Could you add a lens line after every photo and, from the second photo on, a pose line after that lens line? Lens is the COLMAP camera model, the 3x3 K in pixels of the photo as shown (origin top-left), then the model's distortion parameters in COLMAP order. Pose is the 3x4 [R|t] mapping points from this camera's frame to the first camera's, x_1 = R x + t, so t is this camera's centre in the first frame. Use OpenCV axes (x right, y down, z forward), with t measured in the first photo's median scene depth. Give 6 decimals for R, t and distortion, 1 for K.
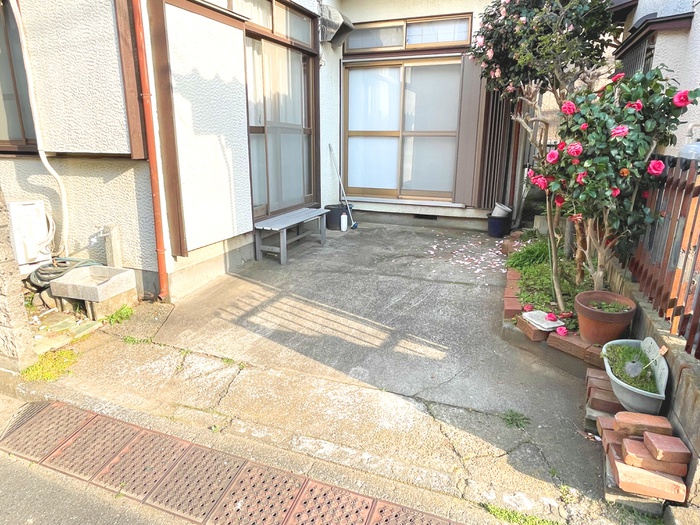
lens RADIAL K [[454.4, 0, 344.7], [0, 454.4, 260.5], [0, 0, 1]] dist [0.000113, -0.002820]
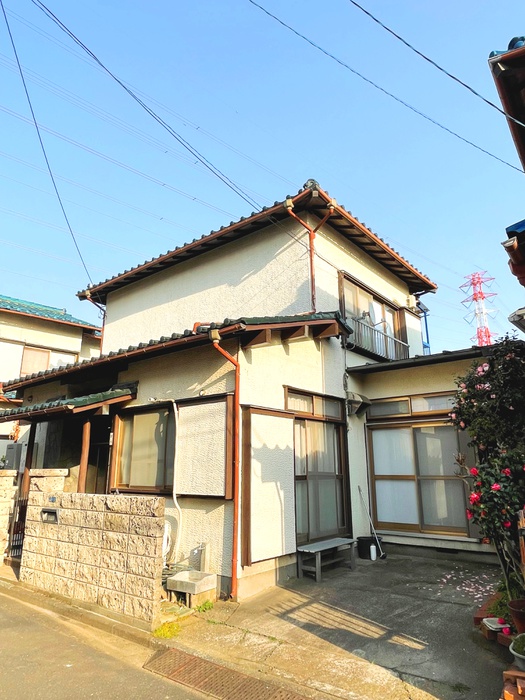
lens RADIAL K [[454.4, 0, 262.8], [0, 454.4, 347.8], [0, 0, 1]] dist [0.000113, -0.002820]
pose [[0.956695, -0.084383, -0.278594, 0.177171], [-0.067862, 0.866038, -0.495352, 0.112118], [0.283072, 0.492807, 0.822807, -0.602859]]
